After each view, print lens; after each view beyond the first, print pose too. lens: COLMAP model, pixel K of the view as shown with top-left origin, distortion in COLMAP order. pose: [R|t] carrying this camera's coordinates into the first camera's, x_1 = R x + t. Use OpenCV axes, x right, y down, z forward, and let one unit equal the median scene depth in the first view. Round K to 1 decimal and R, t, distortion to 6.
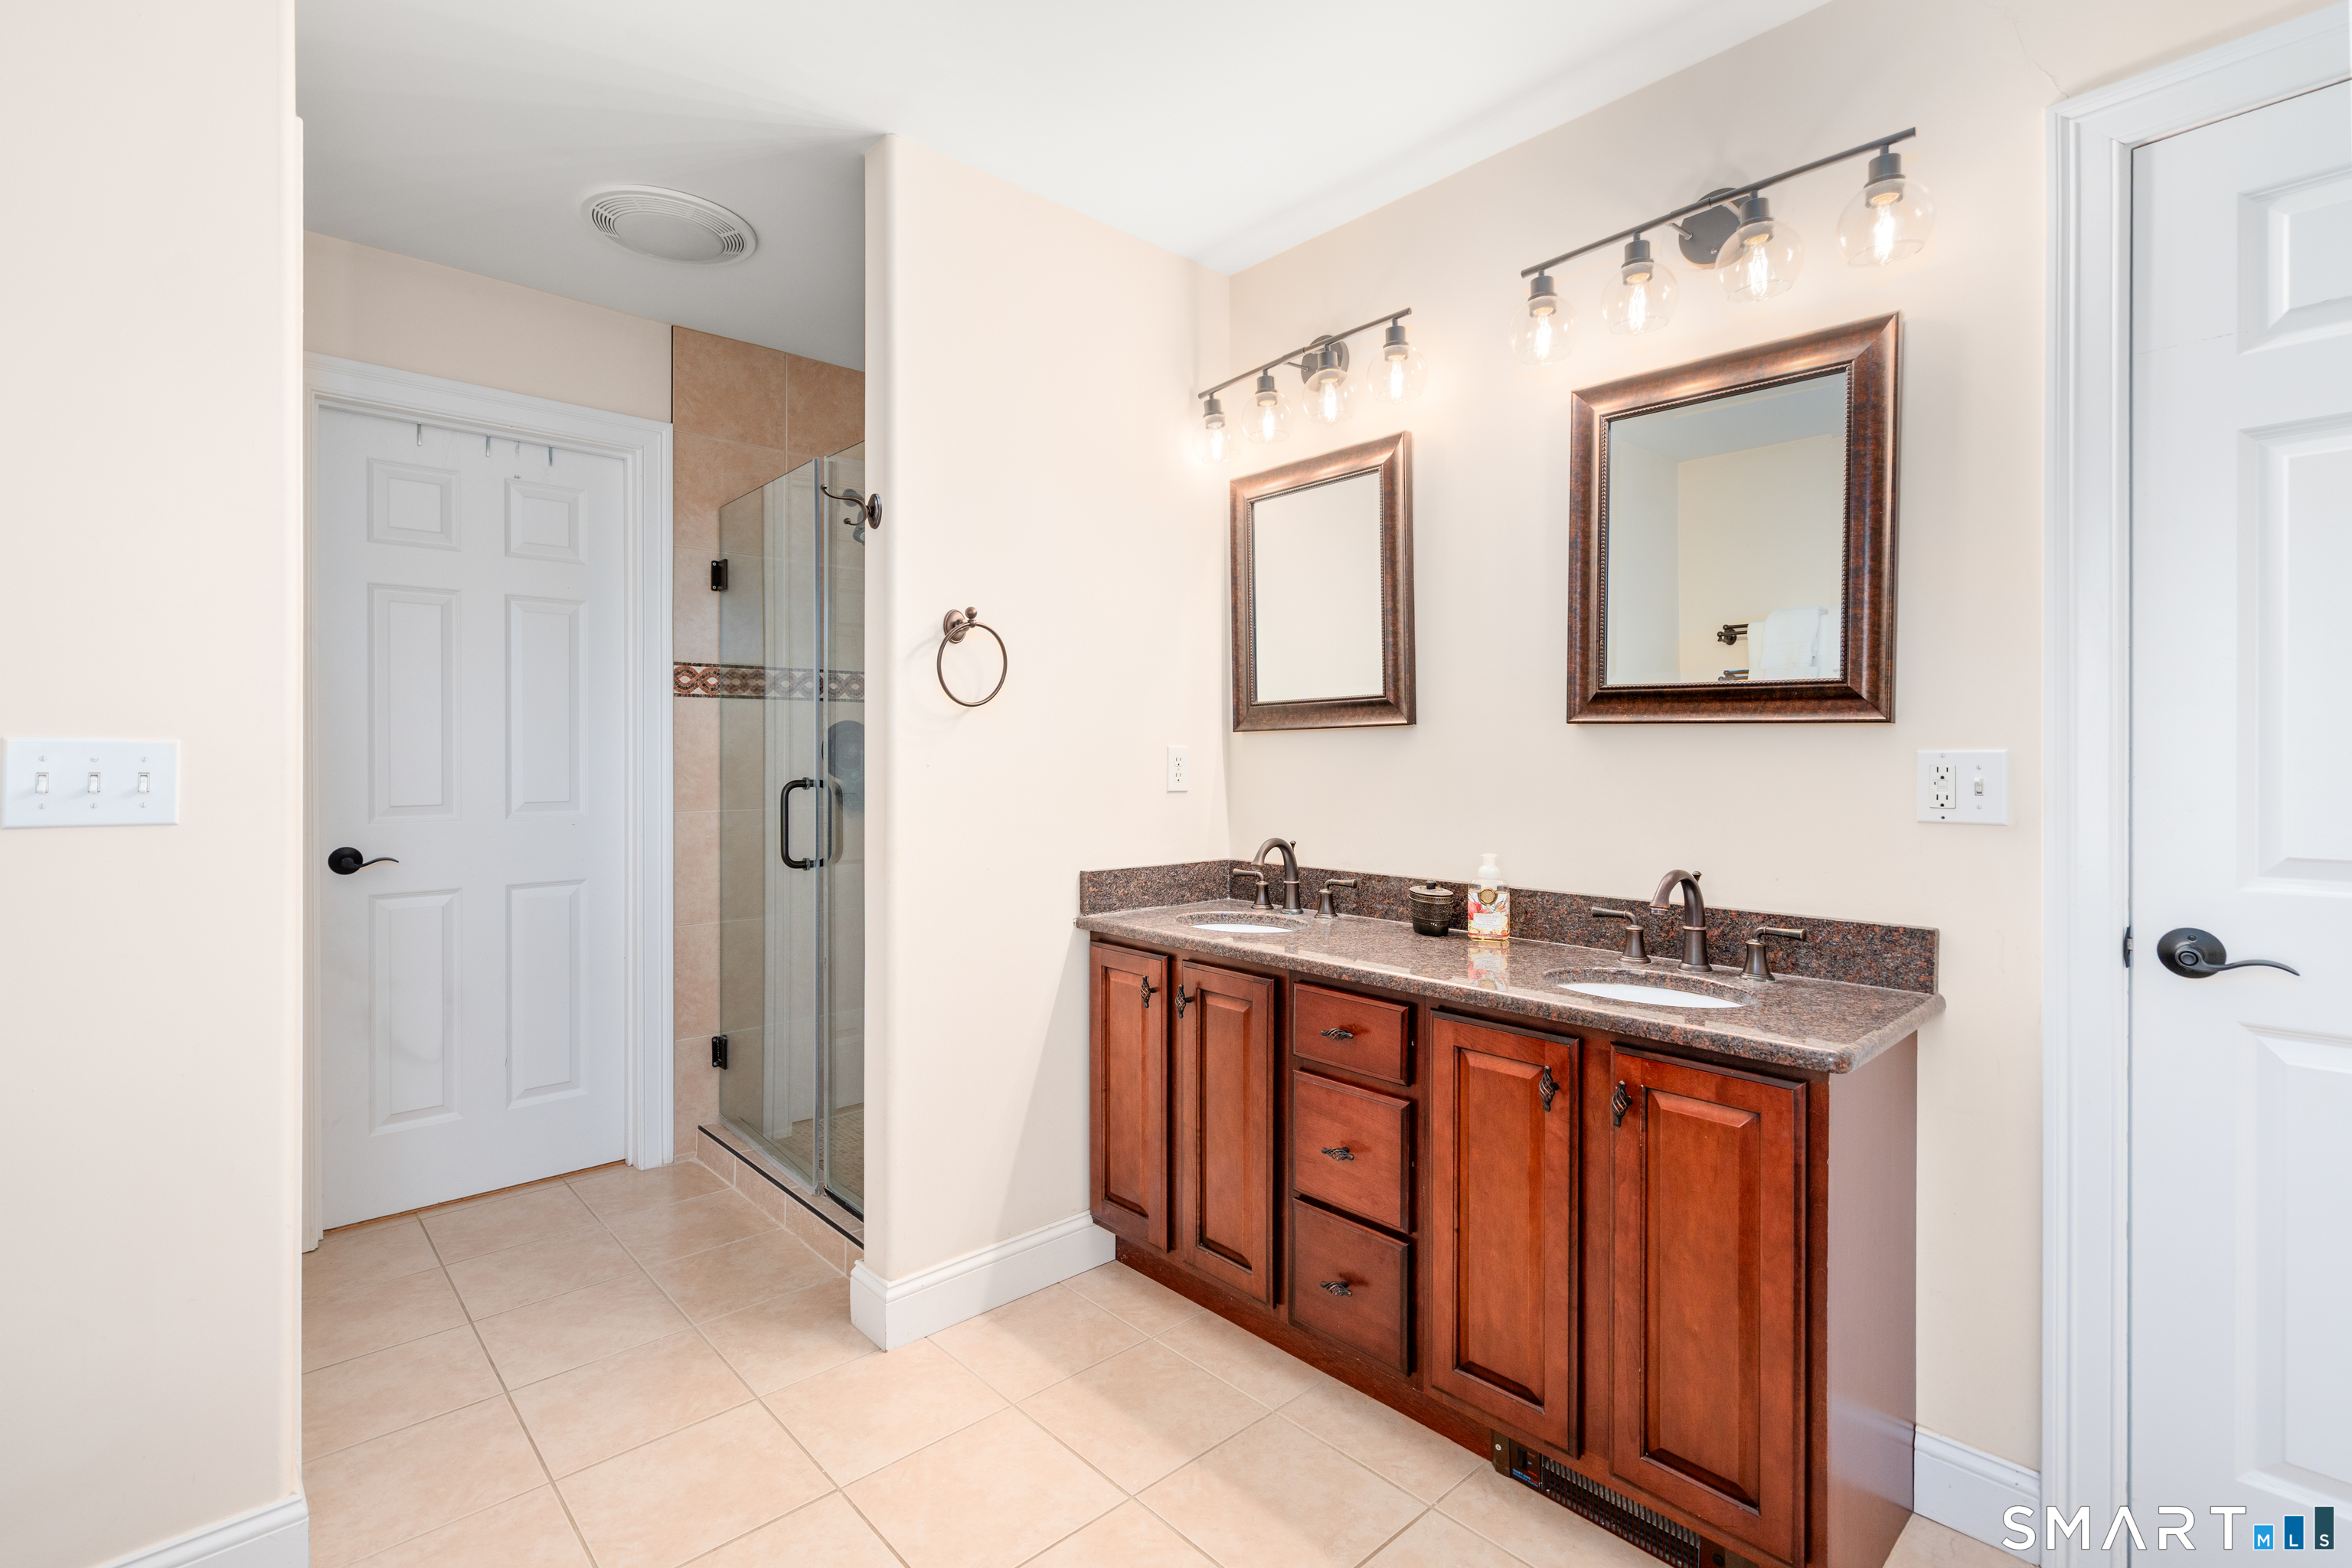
lens RADIAL K [[1068.0, 0, 1173.2], [0, 1068.0, 774.5], [0, 0, 1]] dist [-0.001074, 0.000111]
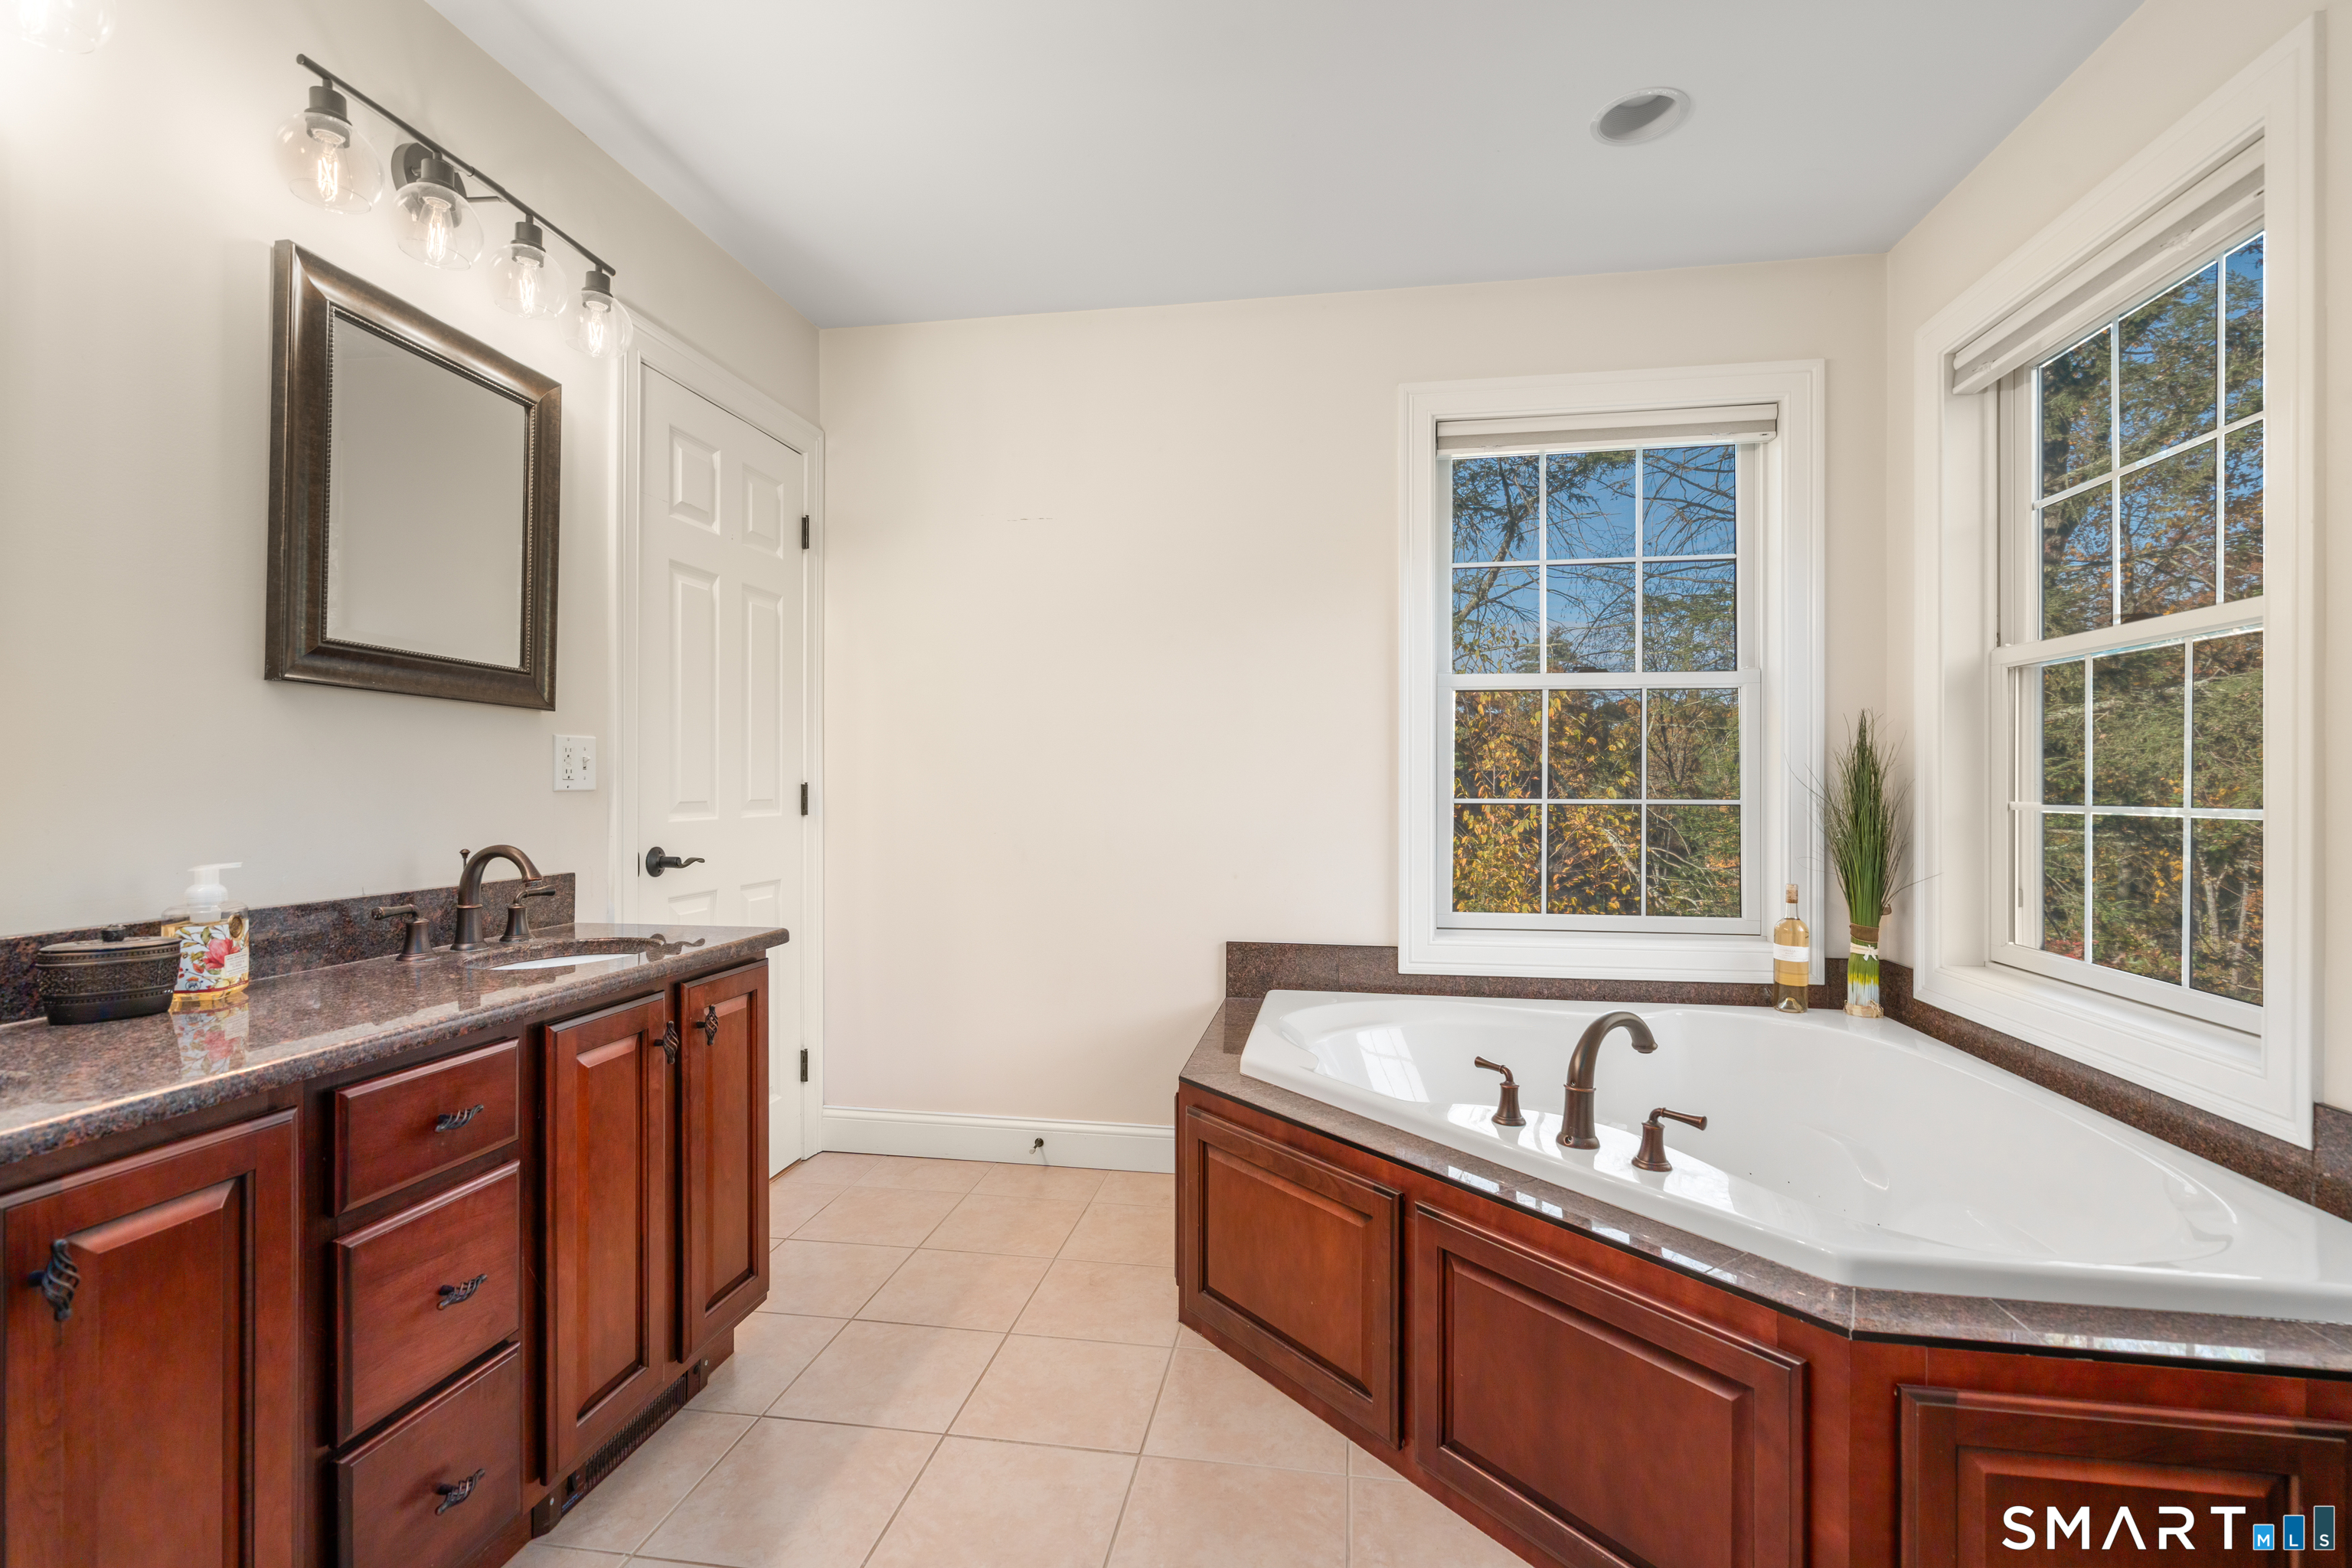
lens RADIAL K [[1068.0, 0, 1173.2], [0, 1068.0, 774.5], [0, 0, 1]] dist [-0.001074, 0.000111]
pose [[-0.611319, -0.000989, 0.791384, -0.617574], [0.002211, 0.999993, 0.002958, 0.018381], [-0.791382, 0.003558, -0.611312, 0.990548]]
